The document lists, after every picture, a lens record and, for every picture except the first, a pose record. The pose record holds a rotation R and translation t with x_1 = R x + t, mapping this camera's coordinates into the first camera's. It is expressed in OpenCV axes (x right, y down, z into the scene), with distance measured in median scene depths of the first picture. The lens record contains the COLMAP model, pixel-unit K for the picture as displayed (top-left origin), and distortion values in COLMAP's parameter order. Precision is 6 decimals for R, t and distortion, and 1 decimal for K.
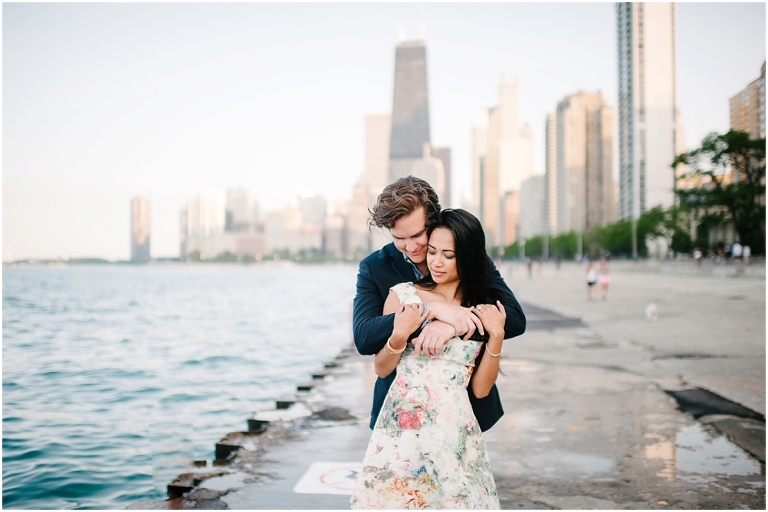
lens RADIAL K [[774.5, 0, 385.3], [0, 774.5, 269.1], [0, 0, 1]] dist [-0.101994, 0.100672]
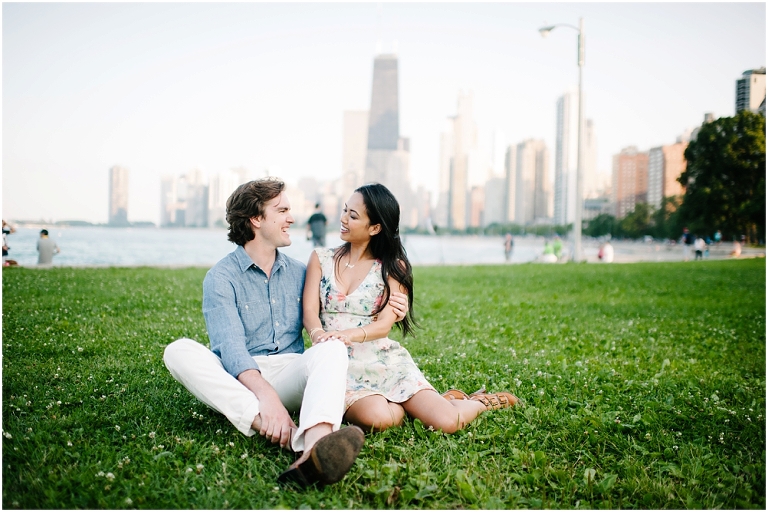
lens RADIAL K [[774.5, 0, 385.3], [0, 774.5, 269.1], [0, 0, 1]] dist [-0.101994, 0.100672]
pose [[0.994719, 0.021807, 0.100297, -0.102179], [-0.025848, 0.998898, 0.039170, 0.000921], [-0.099333, -0.041555, 0.994186, -0.296099]]
